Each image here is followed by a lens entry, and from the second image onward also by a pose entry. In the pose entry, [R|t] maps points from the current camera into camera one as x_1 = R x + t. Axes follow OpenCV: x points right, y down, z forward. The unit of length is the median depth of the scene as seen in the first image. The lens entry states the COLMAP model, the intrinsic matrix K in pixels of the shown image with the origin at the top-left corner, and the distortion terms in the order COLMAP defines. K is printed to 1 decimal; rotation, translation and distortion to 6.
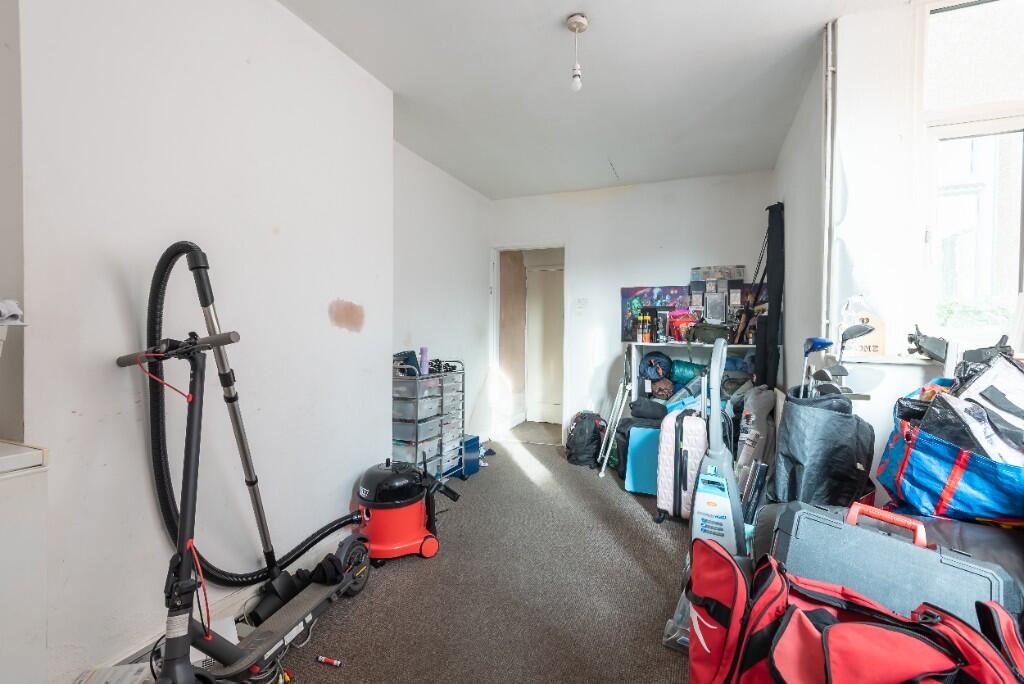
lens RADIAL K [[463.1, 0, 509.9], [0, 463.1, 339.8], [0, 0, 1]] dist [0.033224, -0.009008]
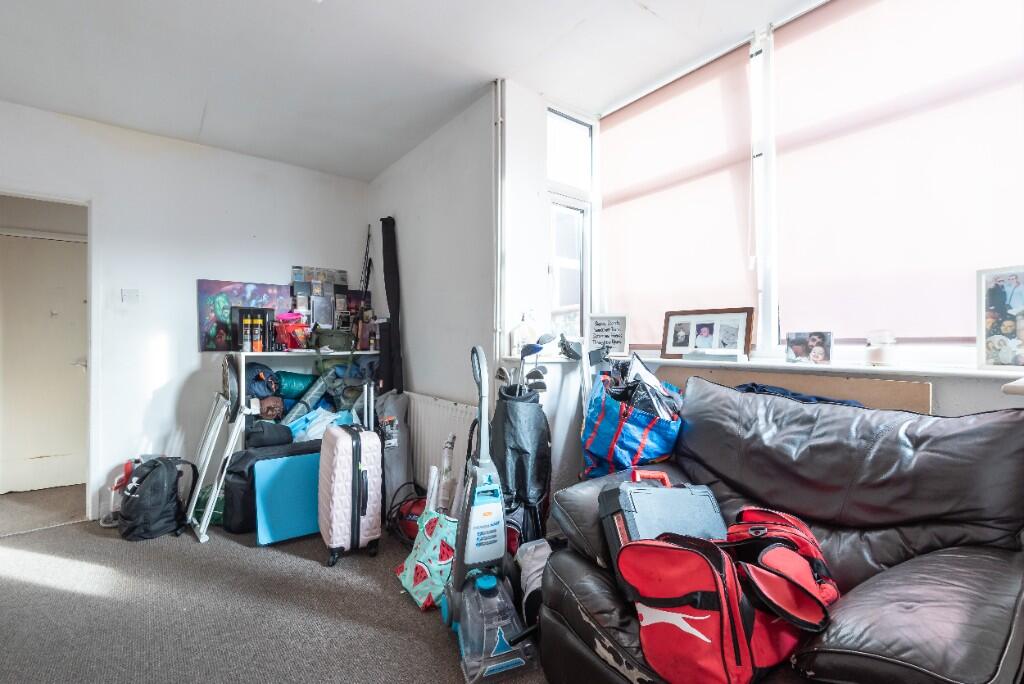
lens RADIAL K [[463.1, 0, 509.9], [0, 463.1, 339.8], [0, 0, 1]] dist [0.033224, -0.009008]
pose [[0.501397, -0.007736, 0.865183, -0.203513], [0.017063, 0.999854, -0.000949, -0.007517], [-0.865049, 0.015239, 0.501456, 0.239912]]
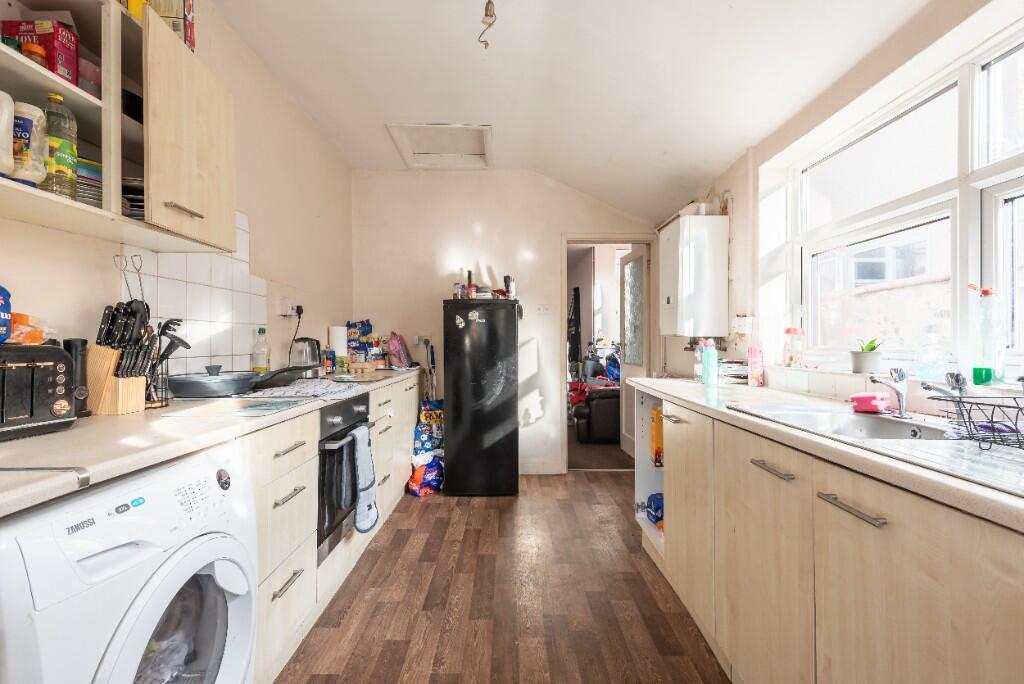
lens RADIAL K [[463.1, 0, 509.9], [0, 463.1, 339.8], [0, 0, 1]] dist [0.033224, -0.009008]
pose [[0.918713, -0.009209, 0.394818, -0.701224], [0.014343, 0.999847, -0.010055, 0.005207], [-0.394665, 0.014900, 0.918704, -1.075387]]
